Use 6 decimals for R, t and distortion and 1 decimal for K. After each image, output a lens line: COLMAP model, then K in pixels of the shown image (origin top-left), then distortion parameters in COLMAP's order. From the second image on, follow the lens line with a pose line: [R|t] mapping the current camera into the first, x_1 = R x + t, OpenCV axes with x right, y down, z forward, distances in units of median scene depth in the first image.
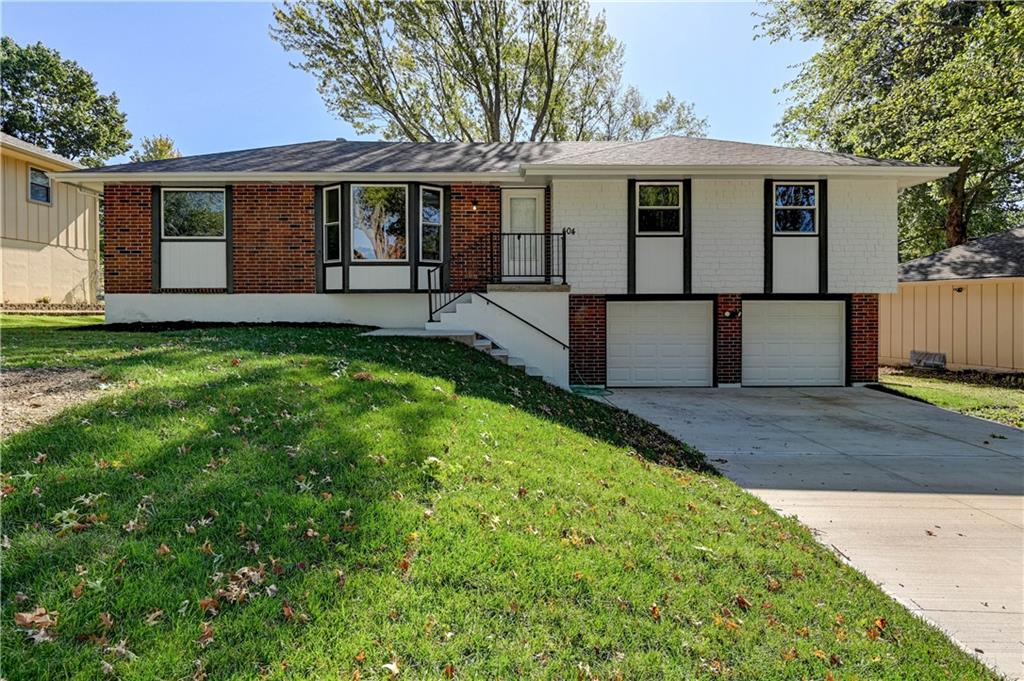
lens RADIAL K [[545.0, 0, 512.0], [0, 545.0, 279.5], [0, 0, 1]] dist [0.003031, 0.000111]
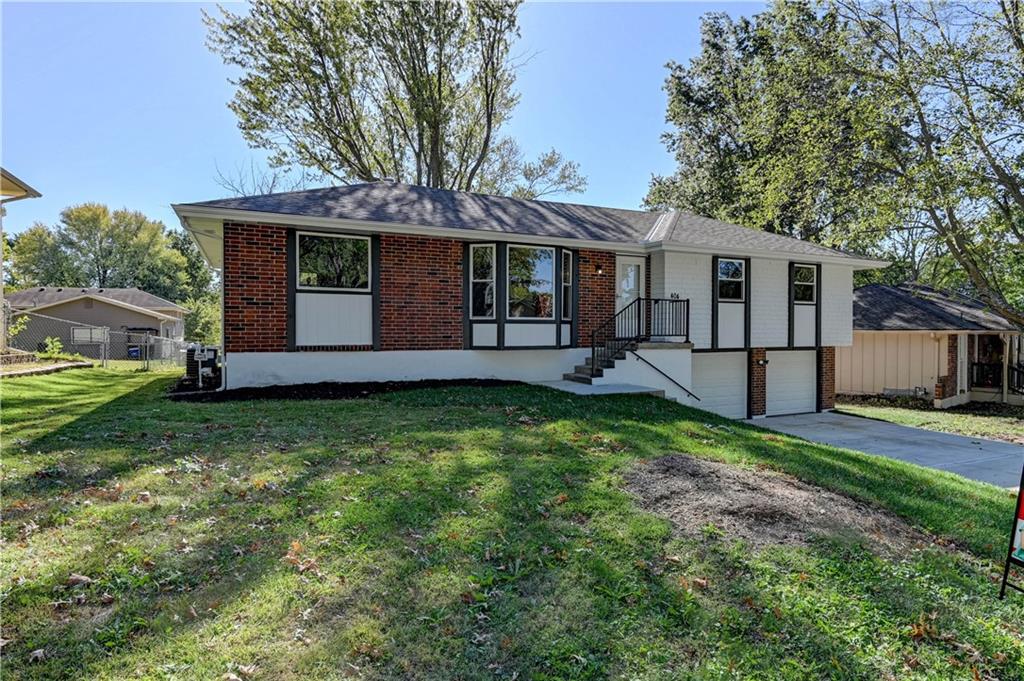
lens RADIAL K [[555.0, 0, 512.0], [0, 555.0, 340.5], [0, 0, 1]] dist [-0.000277, -0.000176]
pose [[0.904309, -0.002529, 0.426872, -0.712615], [-0.002493, 0.999934, 0.011207, -0.003213], [-0.426872, -0.011199, 0.904243, 0.046698]]
